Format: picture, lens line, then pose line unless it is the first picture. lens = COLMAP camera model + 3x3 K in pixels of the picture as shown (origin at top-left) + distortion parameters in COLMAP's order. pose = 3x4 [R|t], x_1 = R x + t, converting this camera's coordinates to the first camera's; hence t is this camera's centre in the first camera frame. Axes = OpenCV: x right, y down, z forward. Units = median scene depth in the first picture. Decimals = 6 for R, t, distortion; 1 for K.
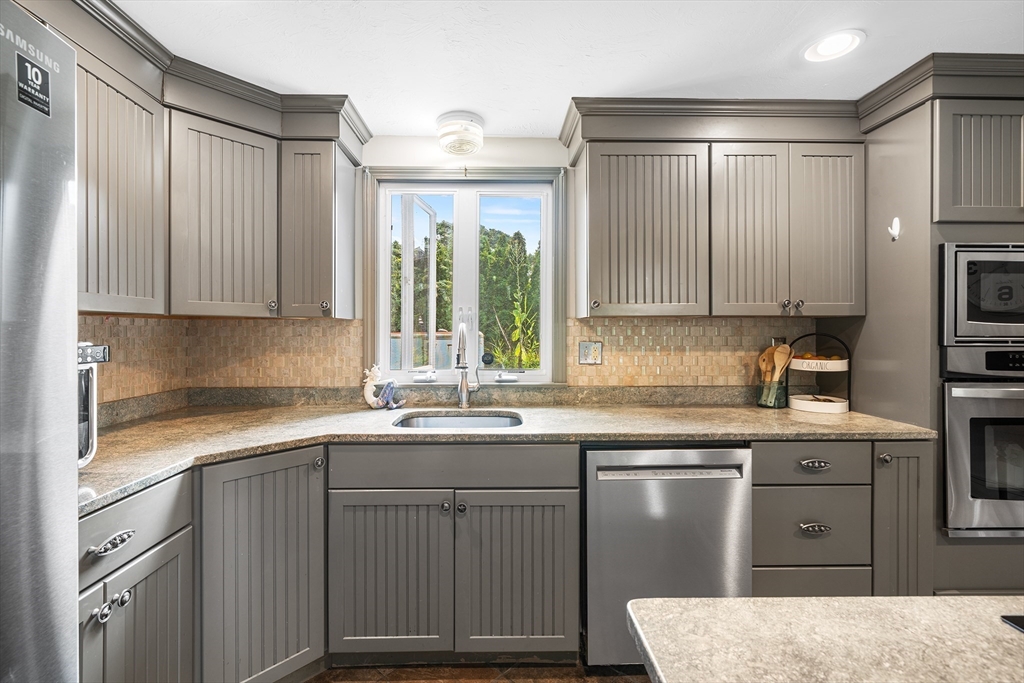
lens RADIAL K [[443.2, 0, 509.6], [0, 443.2, 333.5], [0, 0, 1]] dist [0.021306, 0.000188]
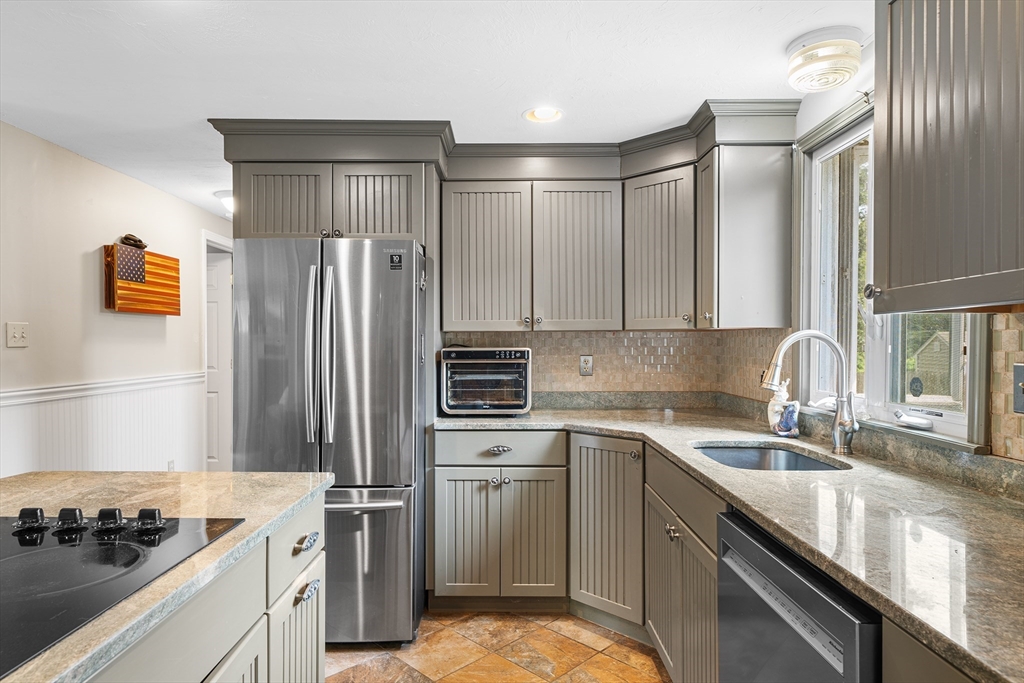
lens RADIAL K [[607.6, 0, 511.5], [0, 607.6, 345.3], [0, 0, 1]] dist [0.007336, -0.001571]
pose [[-0.022696, 0.002434, -0.999739, 0.959644], [-0.001525, 0.999996, 0.002469, 0.000908], [0.999741, 0.001581, -0.022692, 0.596010]]
